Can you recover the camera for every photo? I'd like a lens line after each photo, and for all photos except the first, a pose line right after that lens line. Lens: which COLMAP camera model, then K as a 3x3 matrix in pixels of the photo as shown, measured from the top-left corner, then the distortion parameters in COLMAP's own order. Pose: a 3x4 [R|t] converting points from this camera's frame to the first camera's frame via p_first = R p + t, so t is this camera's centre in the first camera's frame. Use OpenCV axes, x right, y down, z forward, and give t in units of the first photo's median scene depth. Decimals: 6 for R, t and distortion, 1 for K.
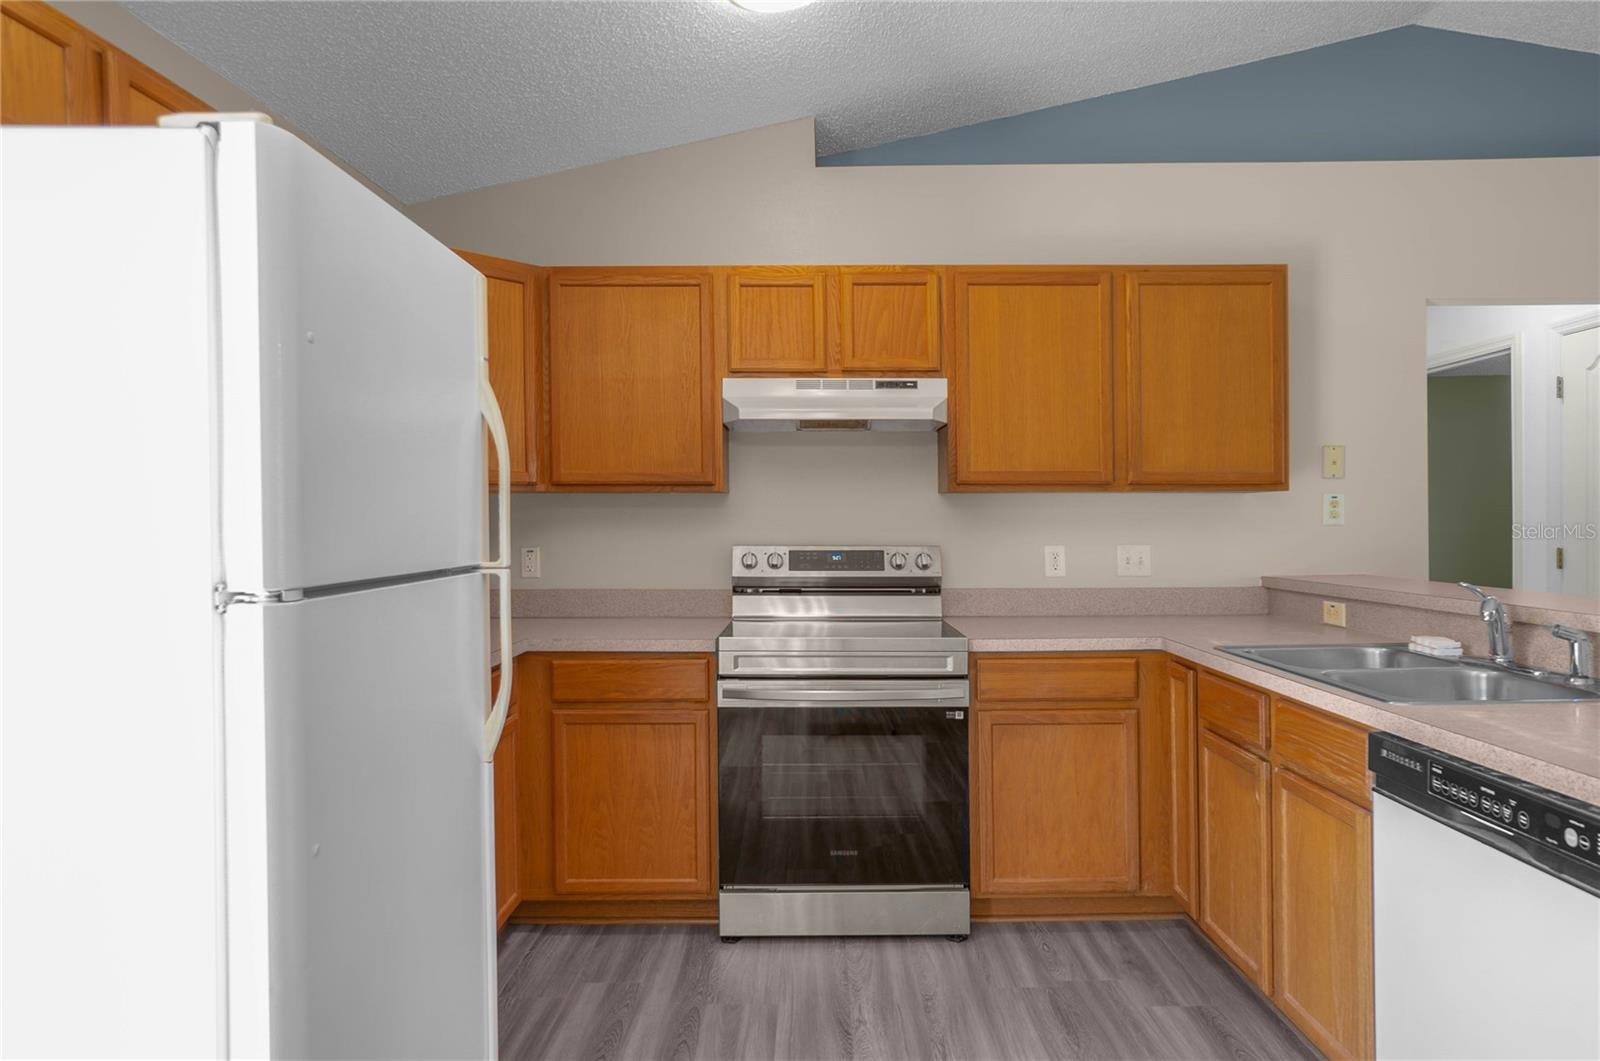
lens RADIAL K [[948.9, 0, 800.6], [0, 948.9, 526.4], [0, 0, 1]] dist [-0.048064, 0.040667]
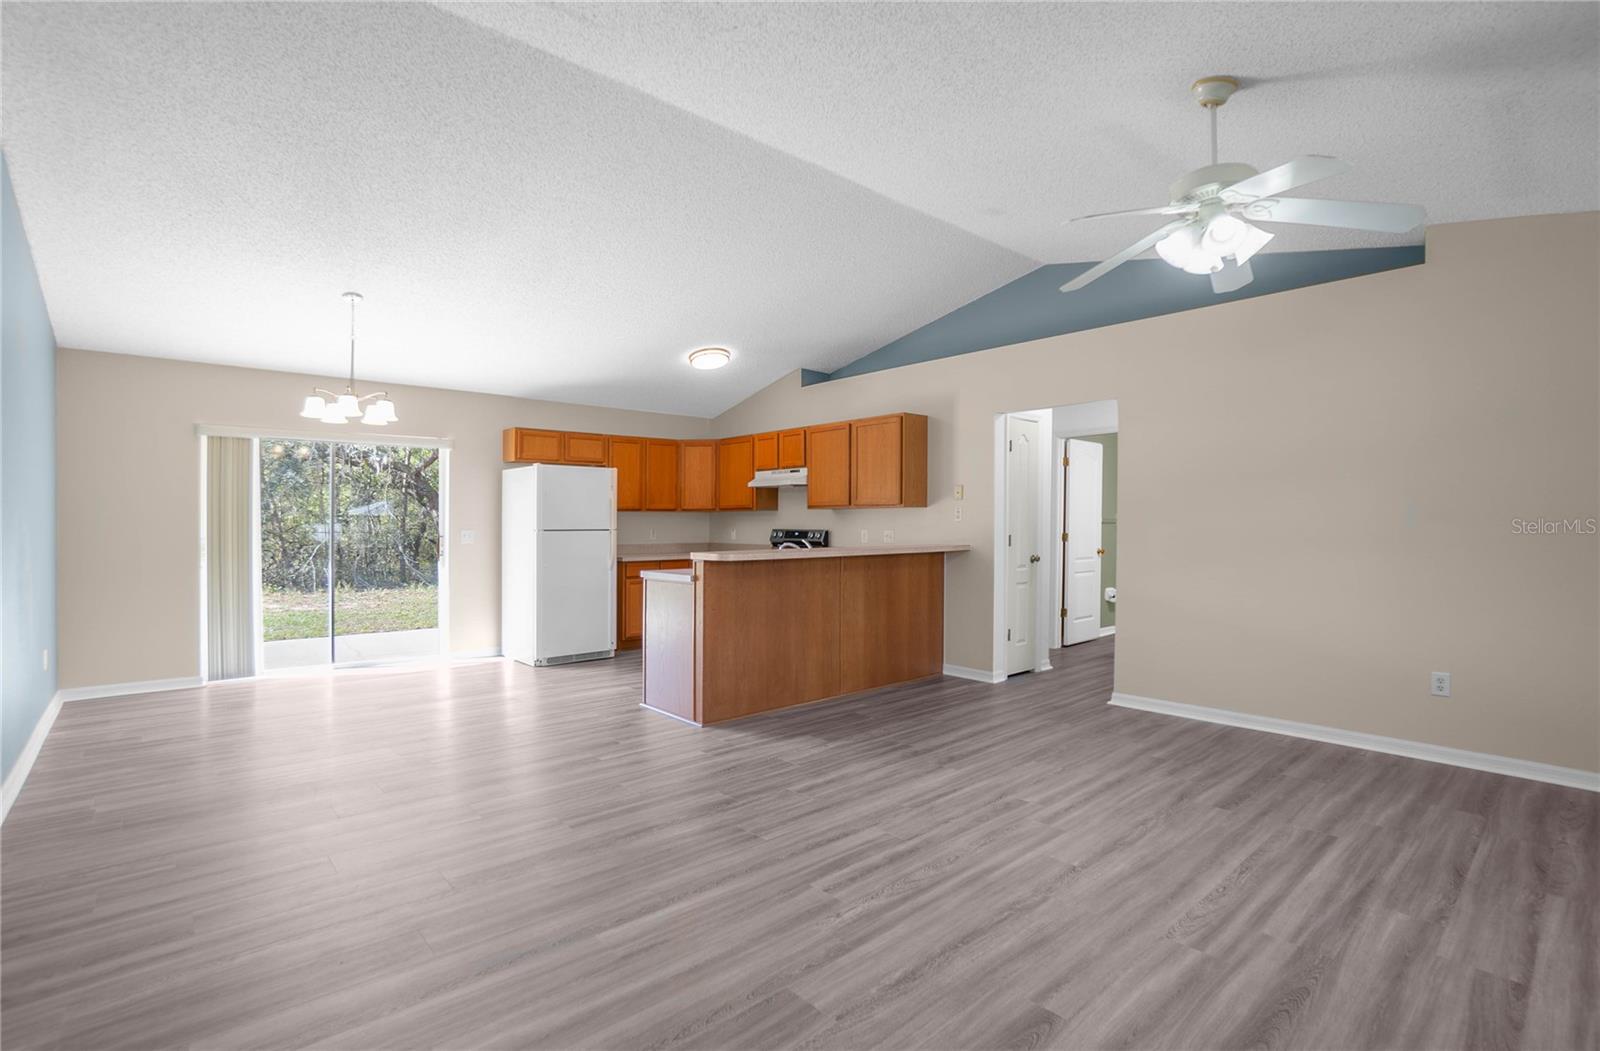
lens RADIAL K [[747.7, 0, 795.0], [0, 747.7, 529.3], [0, 0, 1]] dist [-0.037180, 0.001394]
pose [[0.661968, 0.005915, -0.749509, 1.838198], [-0.006423, 0.999977, 0.002219, 0.016618], [0.749505, 0.003346, 0.661991, -0.470749]]
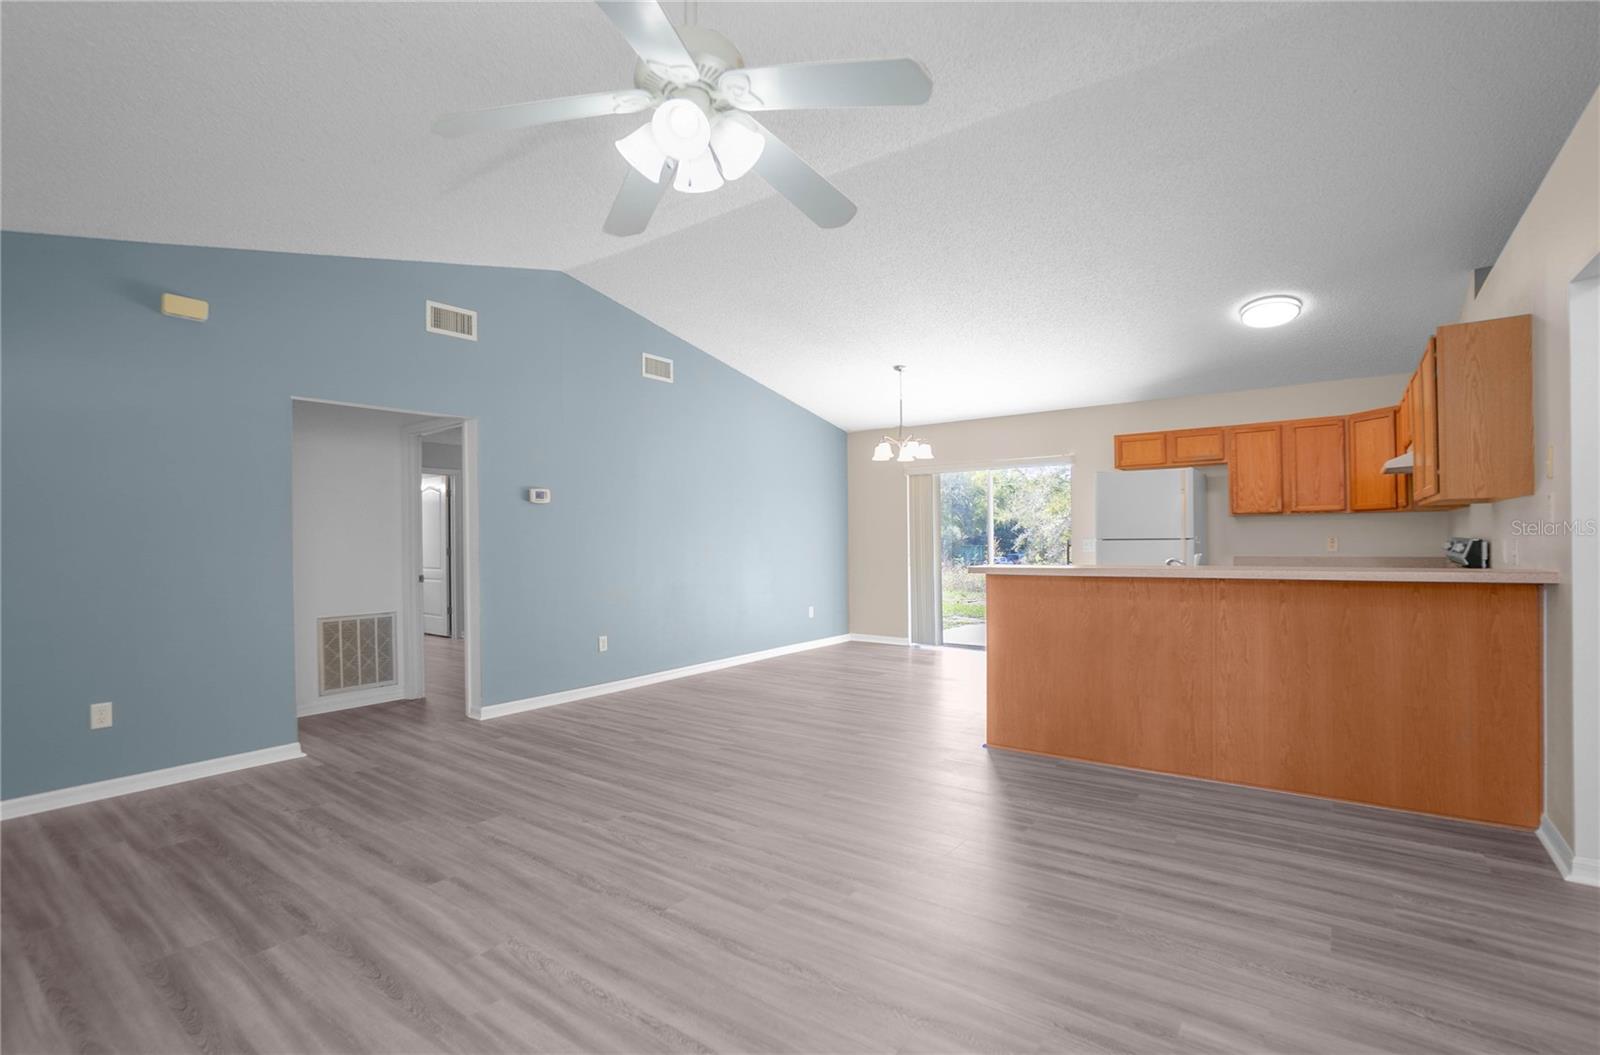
lens RADIAL K [[747.7, 0, 795.0], [0, 747.7, 531.3], [0, 0, 1]] dist [-0.037180, 0.001394]
pose [[-0.608569, 0.003396, -0.793494, 1.961668], [0.007677, 0.999969, -0.001608, 0.001230], [0.793464, -0.007070, -0.608576, 0.960460]]
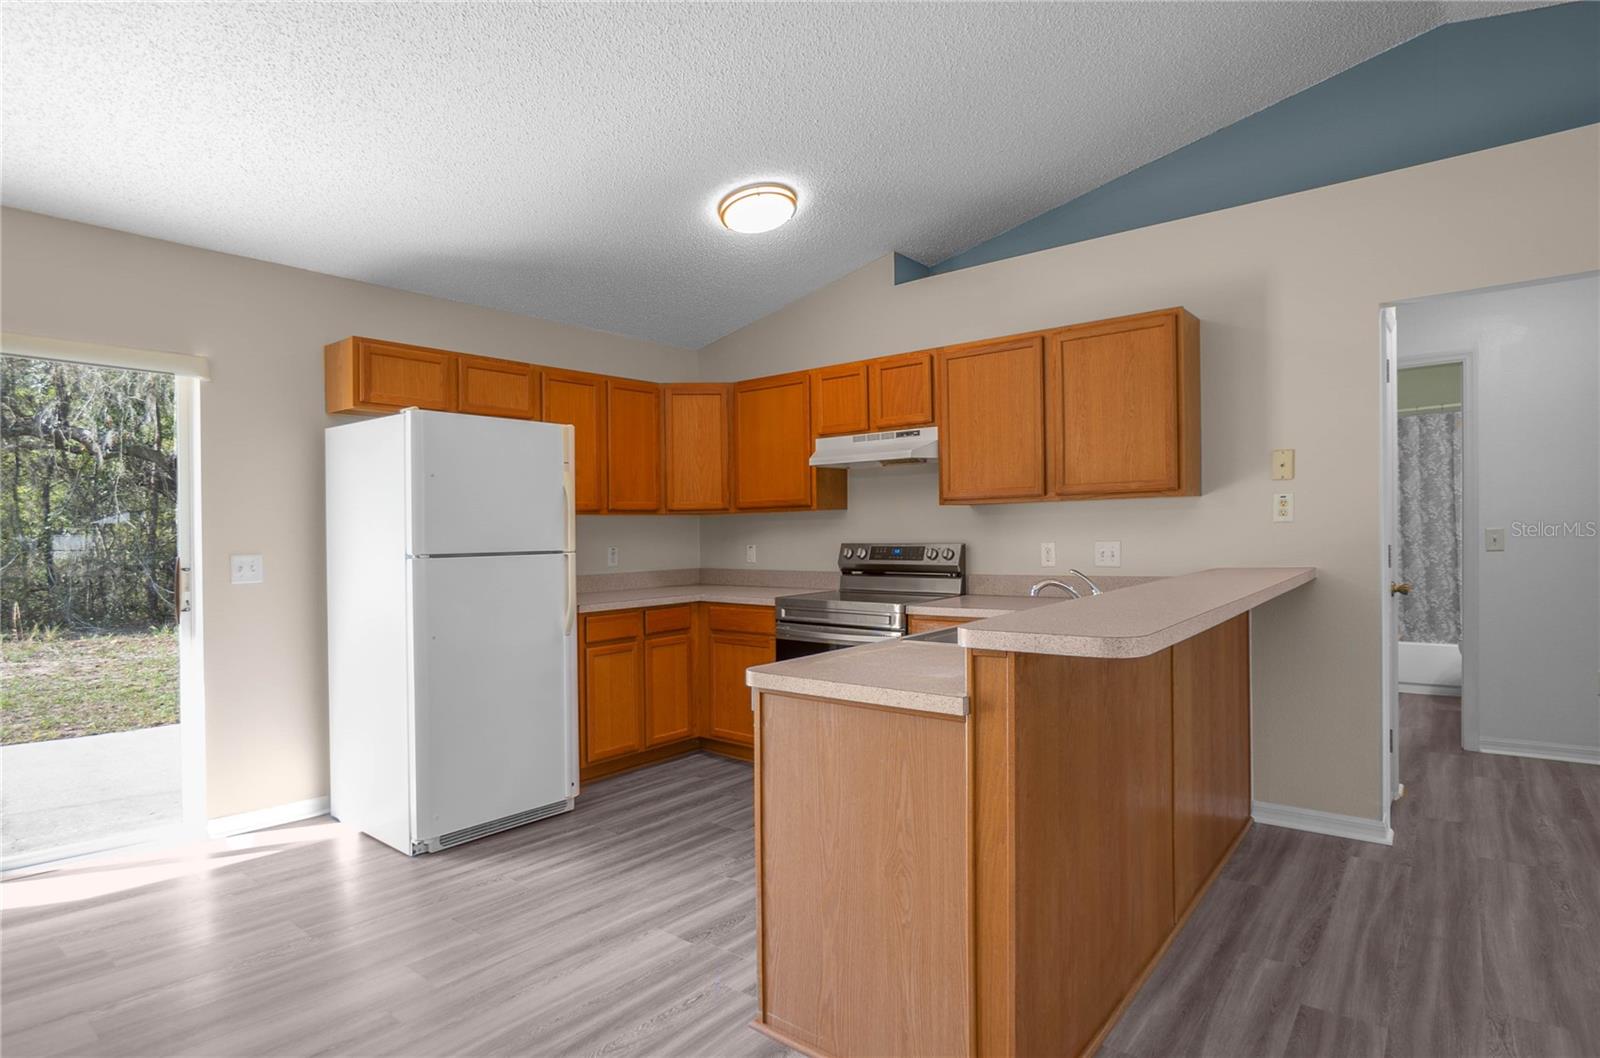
lens RADIAL K [[838.2, 0, 785.2], [0, 838.2, 535.0], [0, 0, 1]] dist [-0.059136, 0.019522]
pose [[0.763876, -0.009853, -0.645287, 0.840020], [0.012051, 0.999927, -0.001002, 0.007325], [0.645250, -0.007011, 0.763939, -0.127013]]
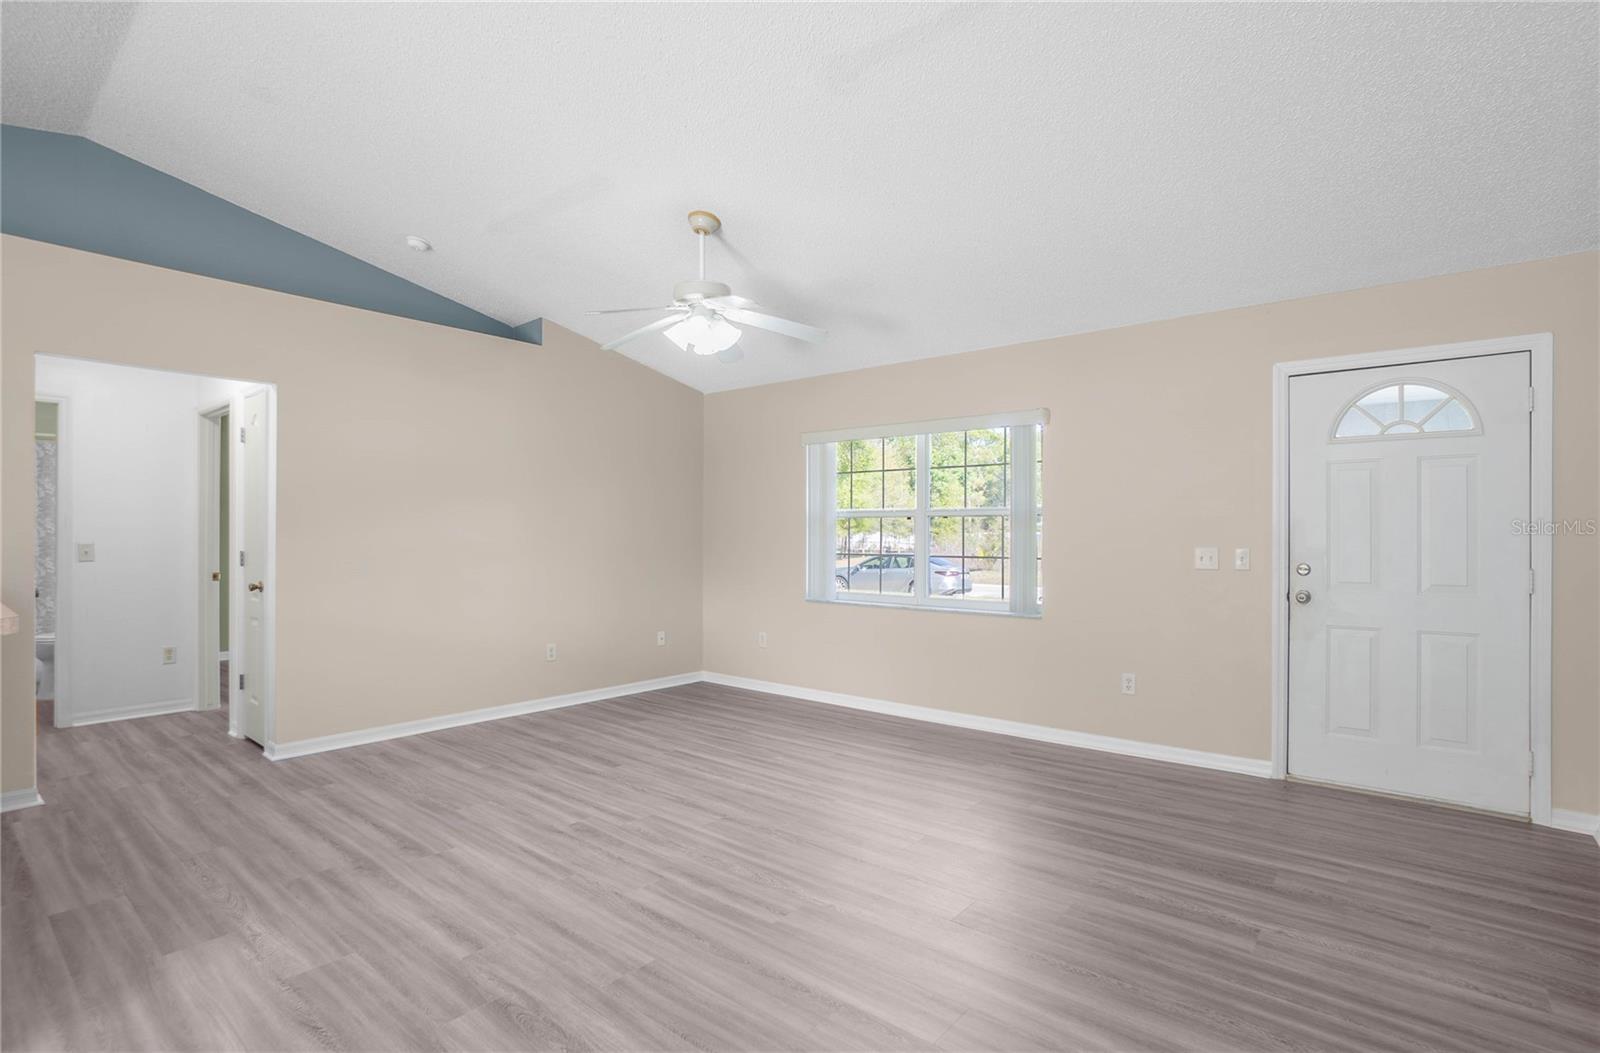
lens RADIAL K [[771.8, 0, 805.8], [0, 771.8, 534.8], [0, 0, 1]] dist [-0.045014, 0.018536]
pose [[0.641792, 0.005707, 0.766857, 0.627401], [-0.000727, 0.999976, -0.006834, 0.008137], [-0.766878, 0.003829, 0.641781, -0.458894]]
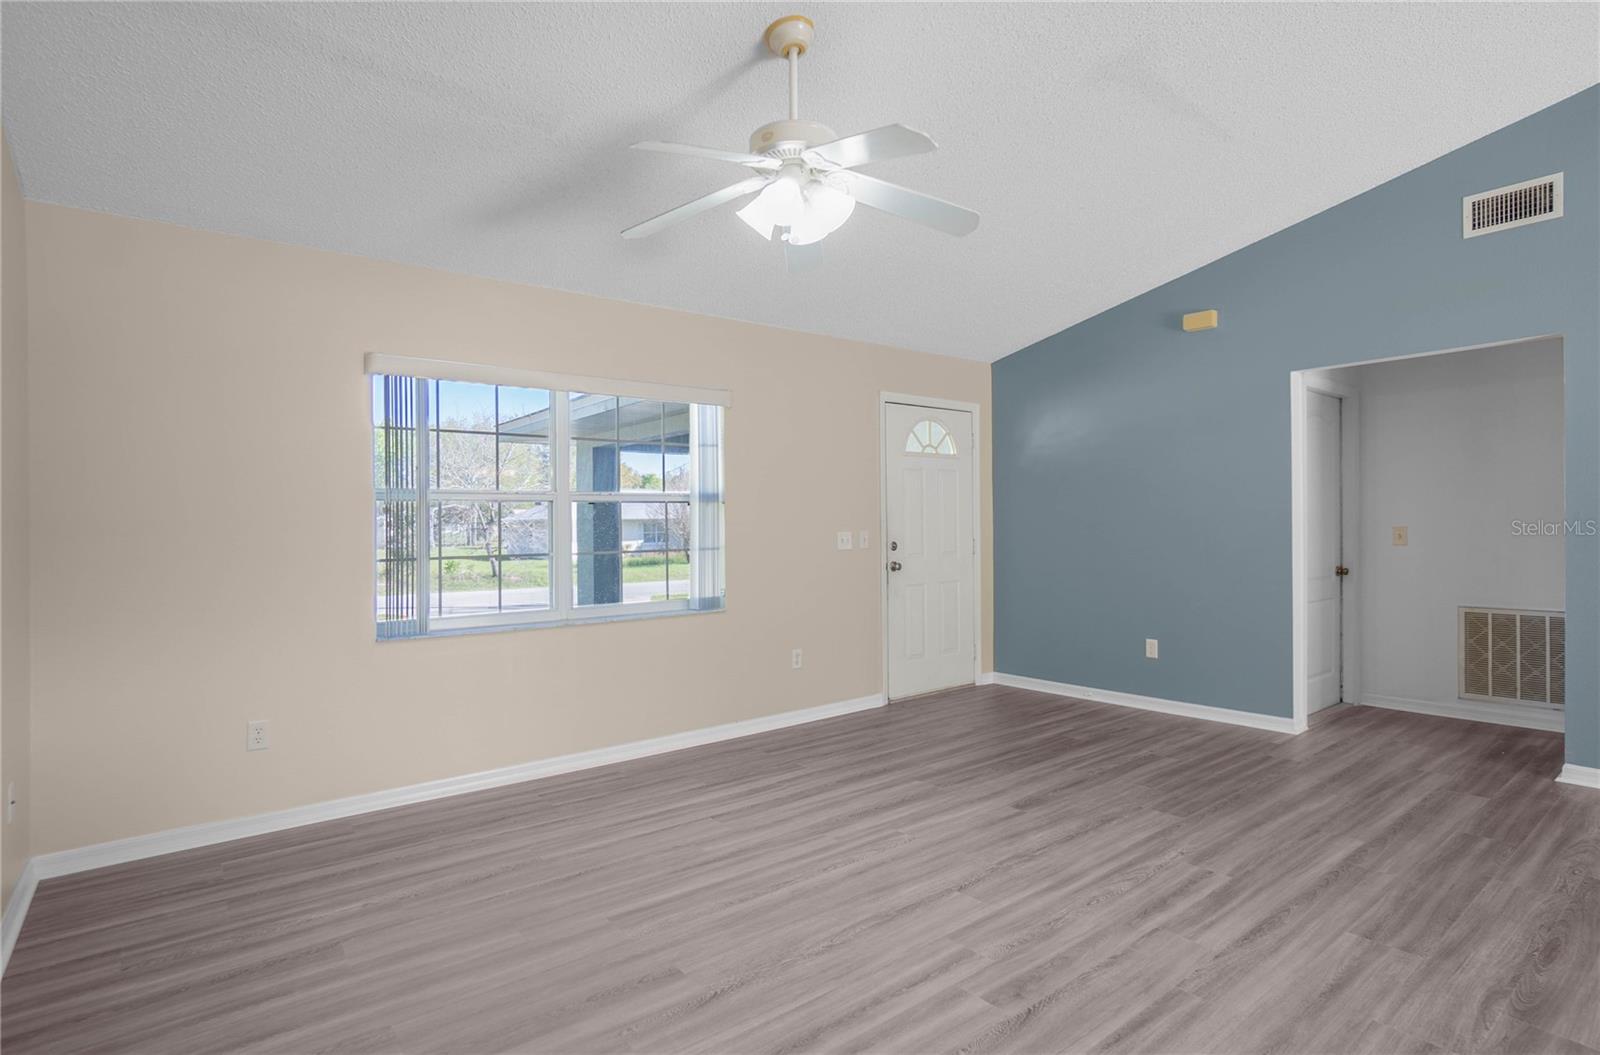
lens RADIAL K [[814.0, 0, 791.1], [0, 814.0, 528.9], [0, 0, 1]] dist [-0.042796, 0.022555]
pose [[-0.613531, 0.010983, 0.789594, 0.816162], [0.021824, 0.999757, 0.003052, 0.007830], [-0.789369, 0.019105, -0.613622, 1.033325]]
